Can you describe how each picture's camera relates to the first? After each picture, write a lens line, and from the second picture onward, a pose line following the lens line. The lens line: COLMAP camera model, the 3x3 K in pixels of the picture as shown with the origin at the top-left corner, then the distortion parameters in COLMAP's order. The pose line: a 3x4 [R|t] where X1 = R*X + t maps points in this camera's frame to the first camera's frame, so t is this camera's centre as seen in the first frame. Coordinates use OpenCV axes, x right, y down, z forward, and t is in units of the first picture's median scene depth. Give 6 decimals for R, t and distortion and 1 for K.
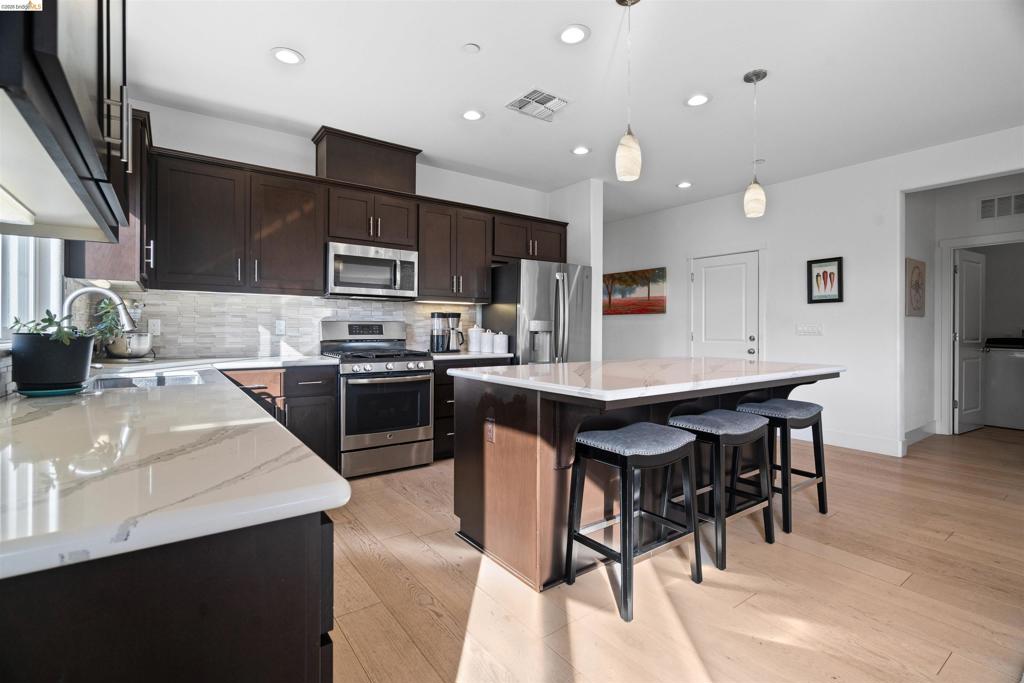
lens RADIAL K [[473.0, 0, 515.9], [0, 473.0, 330.7], [0, 0, 1]] dist [-0.023616, -0.000032]
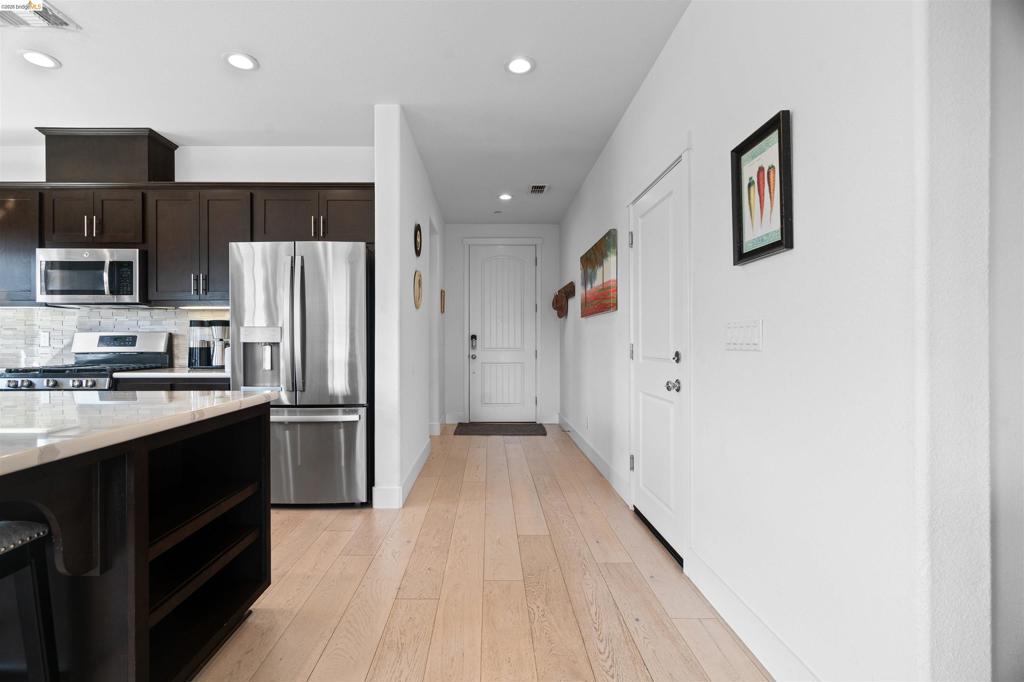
lens RADIAL K [[474.2, 0, 492.8], [0, 474.2, 340.4], [0, 0, 1]] dist [-0.000651, -0.000025]
pose [[0.809262, -0.005193, -0.587426, 0.814267], [0.002426, 0.999982, -0.005498, 0.003078], [0.587444, 0.003024, 0.809259, 0.692146]]
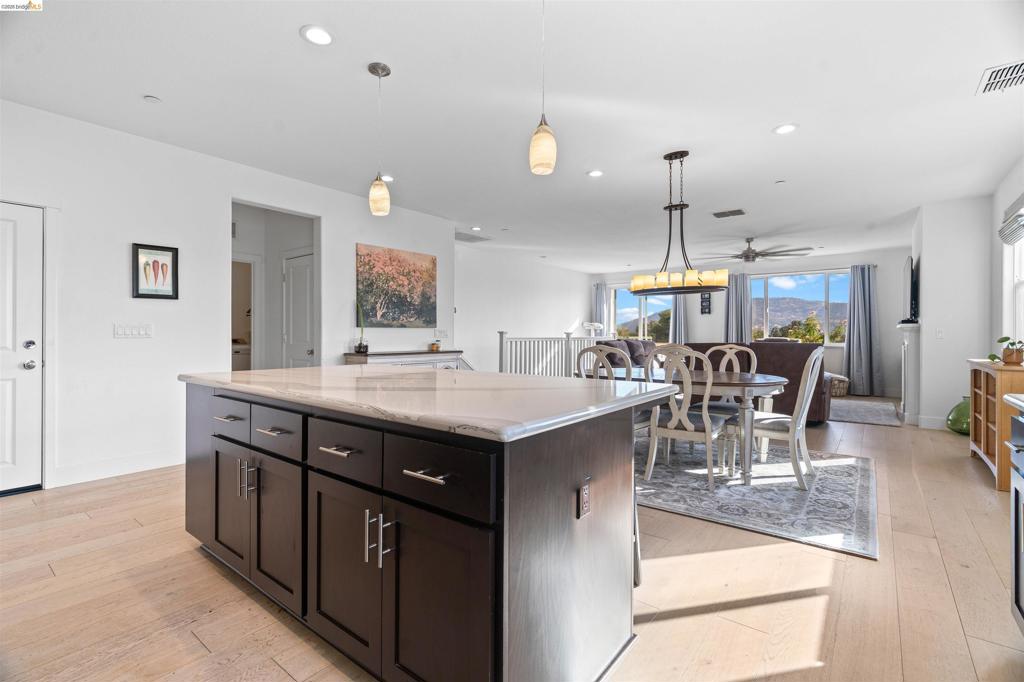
lens RADIAL K [[467.1, 0, 508.9], [0, 467.1, 337.9], [0, 0, 1]] dist [-0.000572, 0.000134]
pose [[-0.268656, -0.012827, 0.963151, -0.350123], [-0.002654, 0.999917, 0.012577, -0.003015], [-0.963232, 0.000823, -0.268668, 0.716961]]
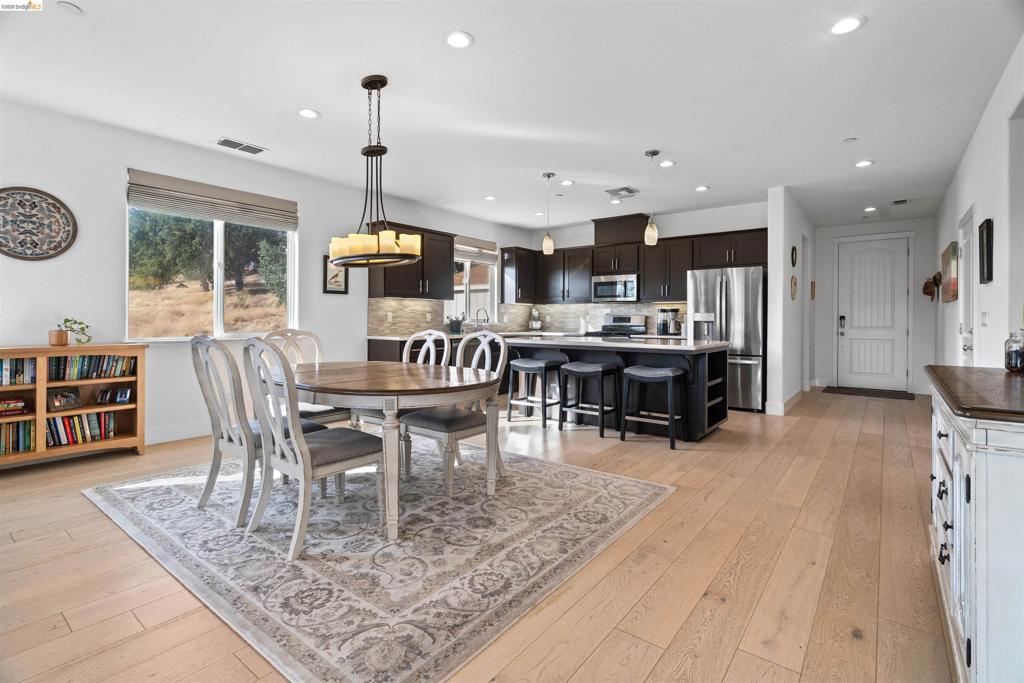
lens RADIAL K [[481.1, 0, 517.2], [0, 481.1, 321.4], [0, 0, 1]] dist [-0.002152, -0.000055]
pose [[0.277684, 0.002024, -0.960670, 1.359557], [-0.005647, 0.999984, 0.000475, 0.004900], [0.960656, 0.005293, 0.277691, 0.102925]]
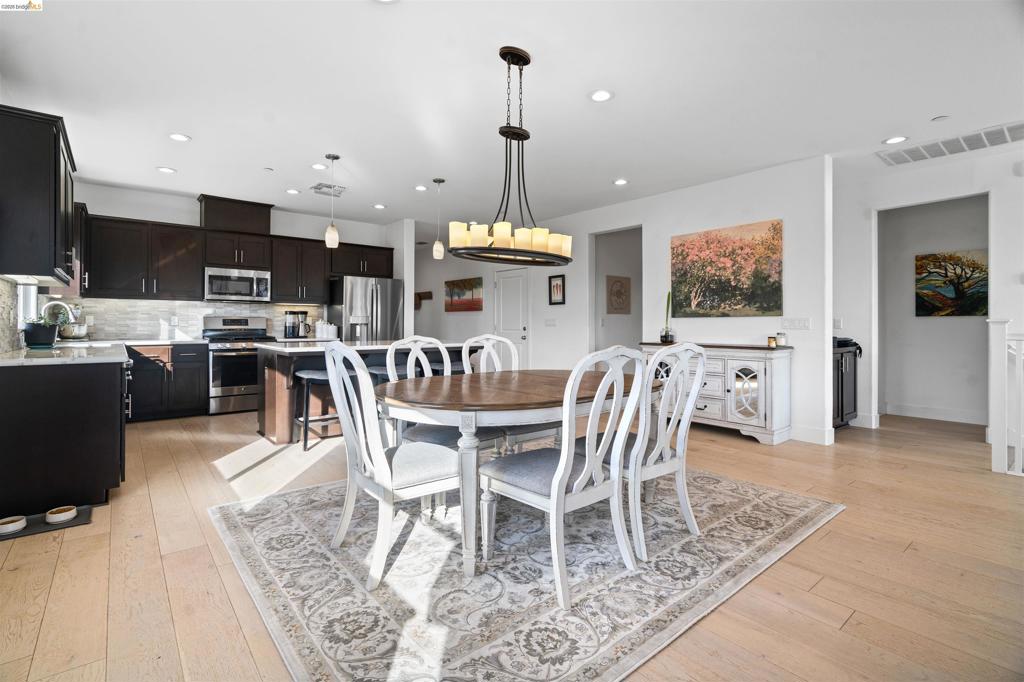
lens RADIAL K [[476.8, 0, 508.4], [0, 476.8, 321.2], [0, 0, 1]] dist [-0.013165, 0.000052]
pose [[0.998469, 0.000709, 0.055301, 0.485783], [-0.000314, 0.999974, -0.007160, 0.004904], [-0.055304, 0.007132, 0.998444, -0.593522]]
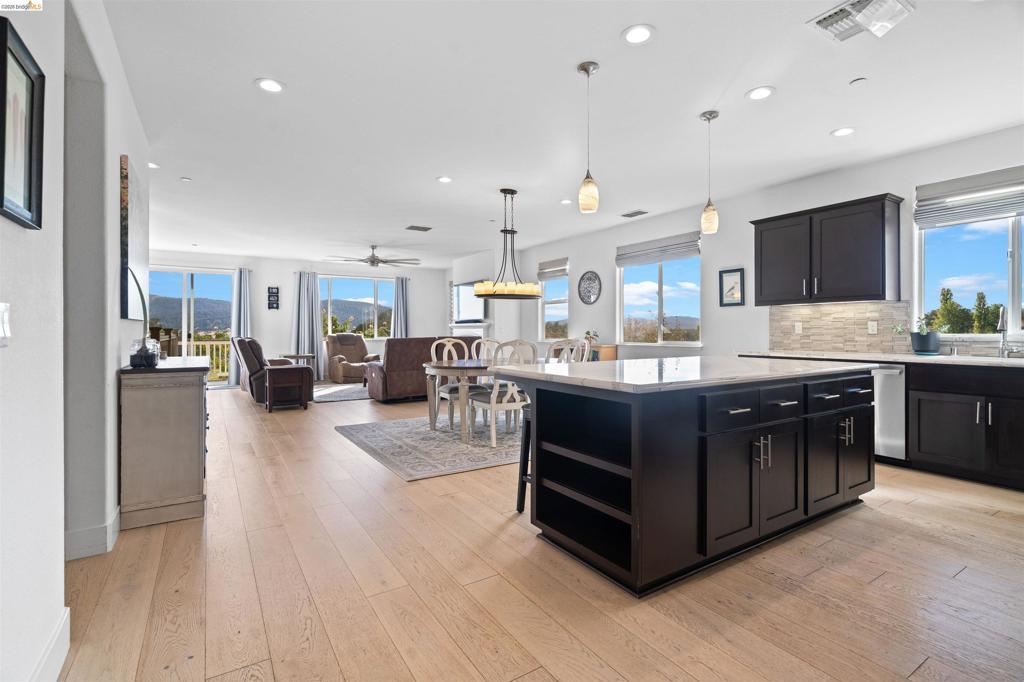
lens RADIAL K [[480.5, 0, 515.1], [0, 480.5, 329.4], [0, 0, 1]] dist [0.002204, 0.000772]
pose [[-0.998040, -0.001923, 0.062552, 0.428652], [-0.001921, 0.999998, 0.000089, -0.001254], [-0.062552, -0.000032, -0.998042, 1.439247]]
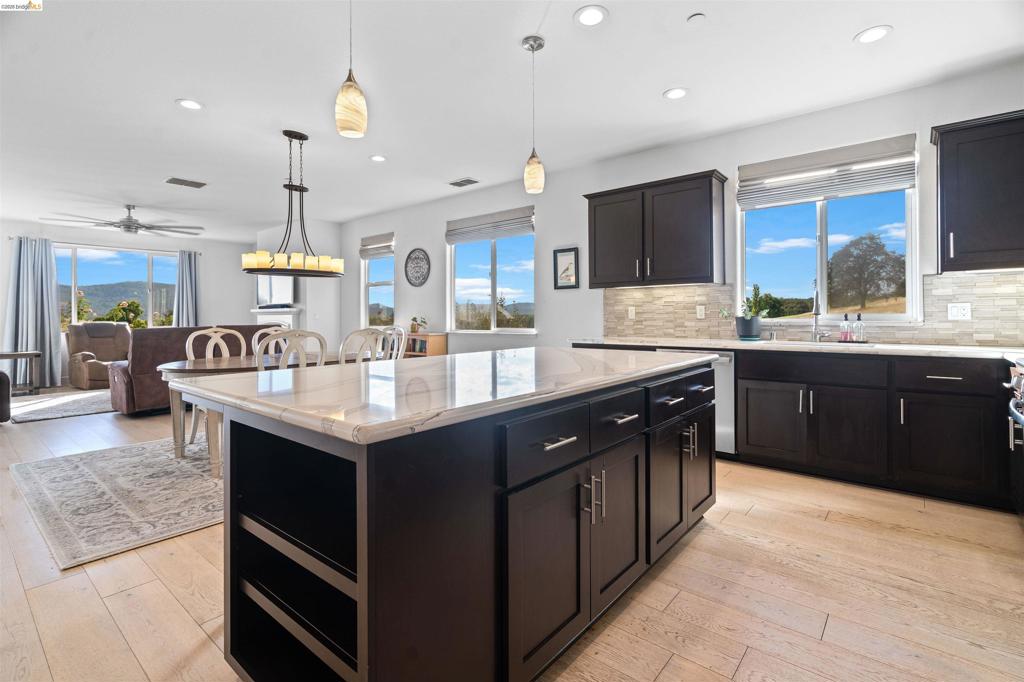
lens RADIAL K [[481.2, 0, 516.3], [0, 481.2, 314.0], [0, 0, 1]] dist [-0.000559, 0.000511]
pose [[-0.970483, 0.001945, -0.241162, 0.322400], [0.002685, 0.999993, -0.002741, -0.000787], [0.241155, -0.003307, -0.970481, 1.206698]]
